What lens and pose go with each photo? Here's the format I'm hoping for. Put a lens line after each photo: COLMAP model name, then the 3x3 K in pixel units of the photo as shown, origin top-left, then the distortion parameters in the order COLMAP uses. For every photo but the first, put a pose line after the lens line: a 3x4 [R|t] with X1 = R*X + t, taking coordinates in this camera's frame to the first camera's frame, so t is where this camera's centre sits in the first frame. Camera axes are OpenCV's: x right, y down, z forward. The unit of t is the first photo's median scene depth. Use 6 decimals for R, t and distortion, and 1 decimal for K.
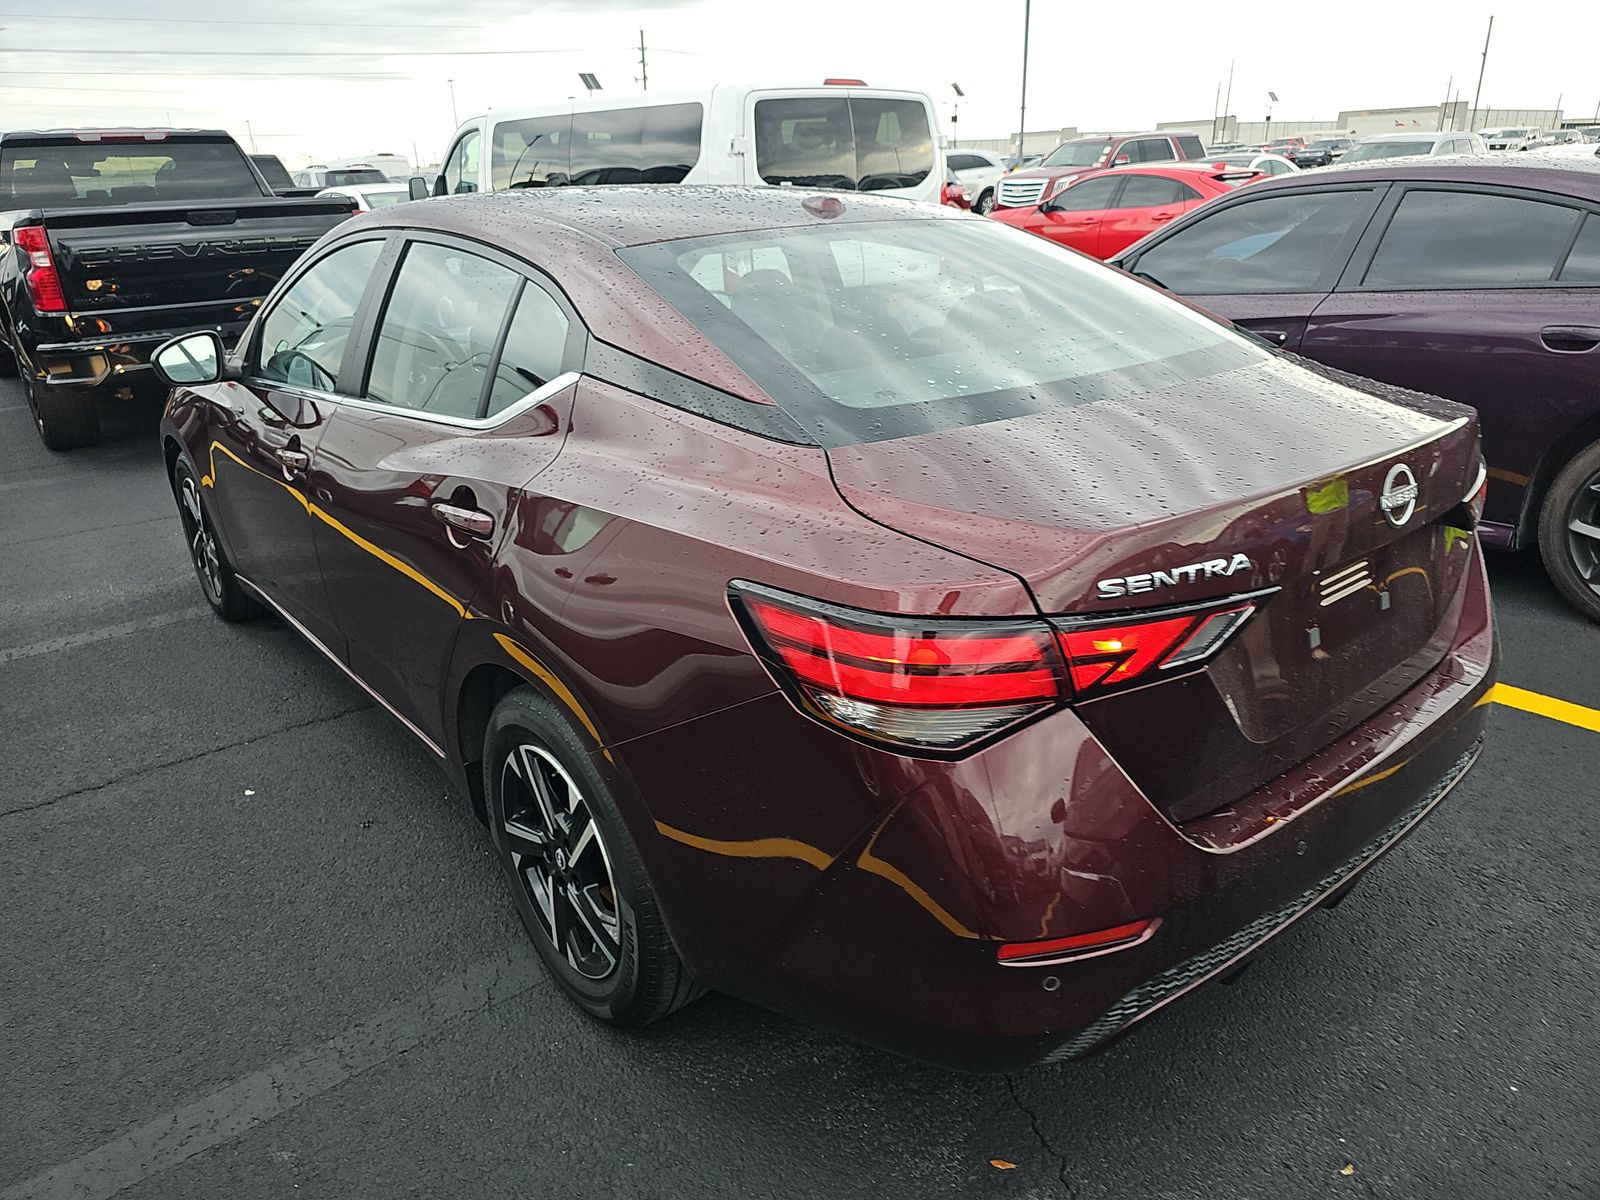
lens RADIAL K [[1091.1, 0, 790.8], [0, 1091.1, 603.0], [0, 0, 1]] dist [0.021363, -0.017807]
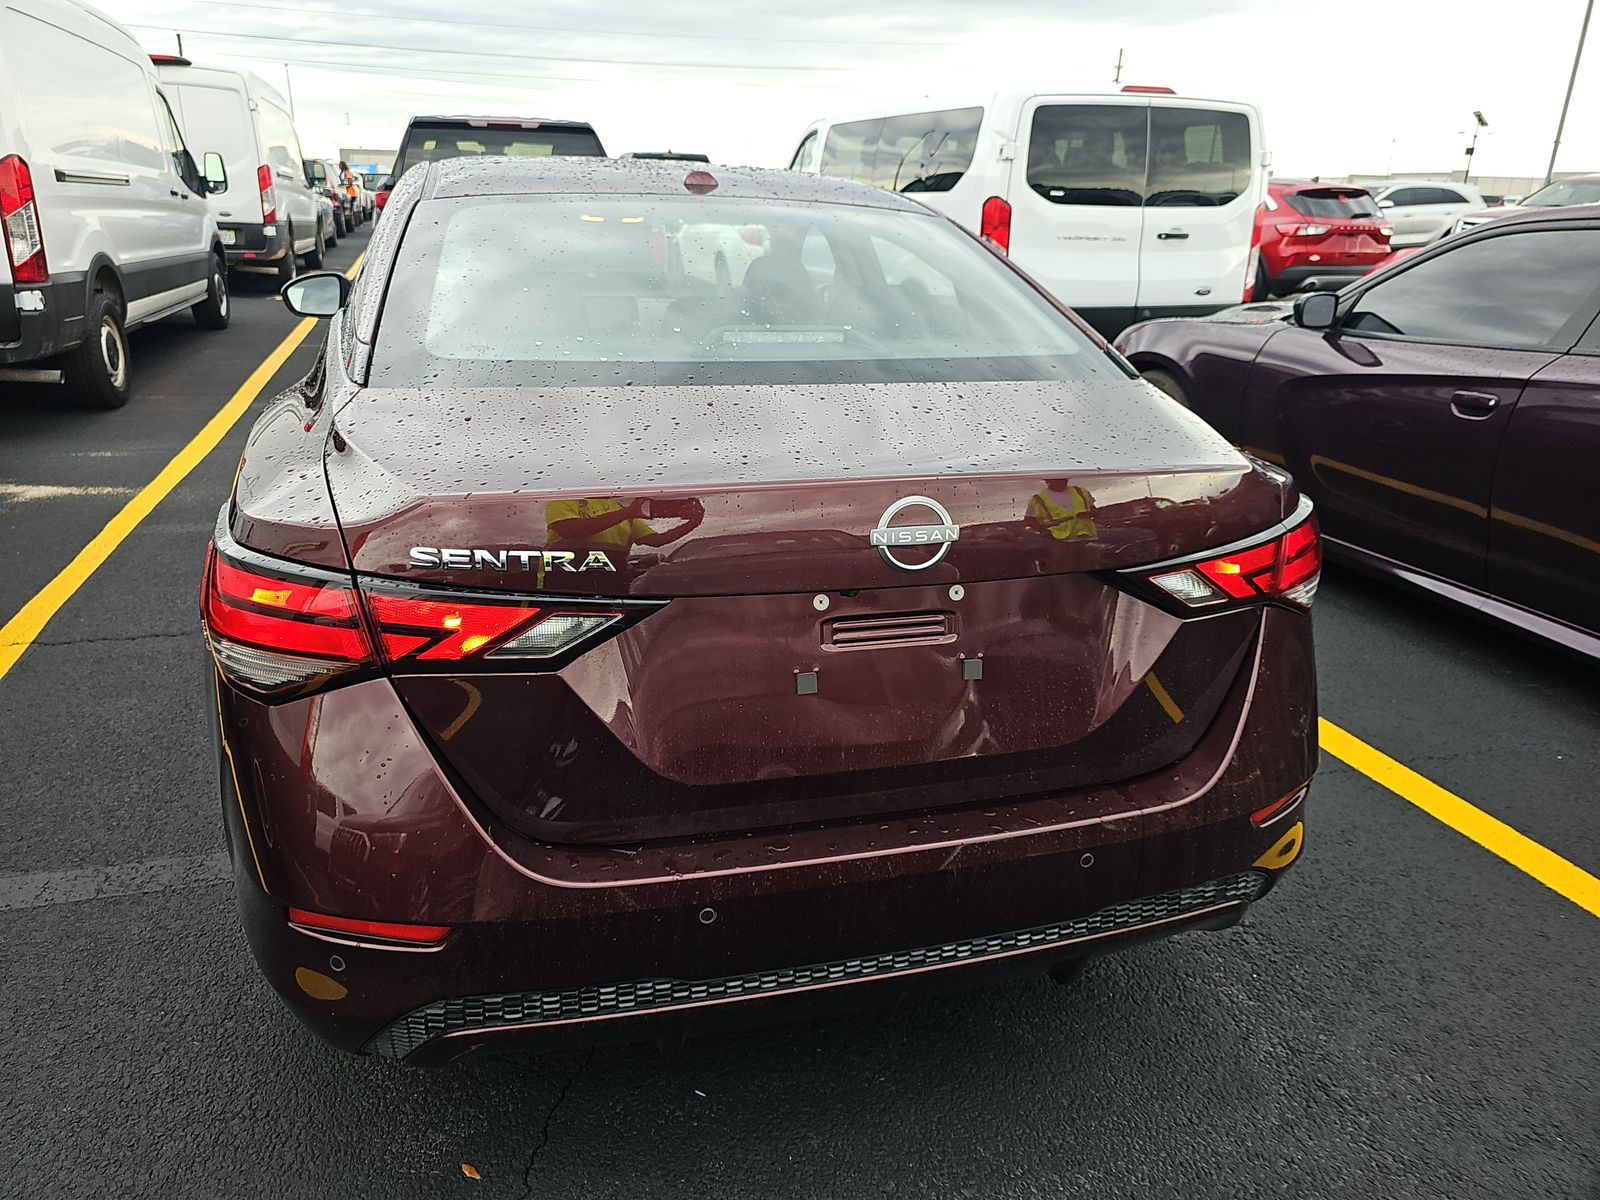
lens RADIAL K [[1091.1, 0, 797.4], [0, 1091.1, 596.0], [0, 0, 1]] dist [0.021363, -0.017807]
pose [[0.915547, 0.186605, -0.356302, 0.201008], [-0.194000, 0.980883, 0.015217, -0.012308], [0.352330, 0.055191, 0.934247, 0.055087]]
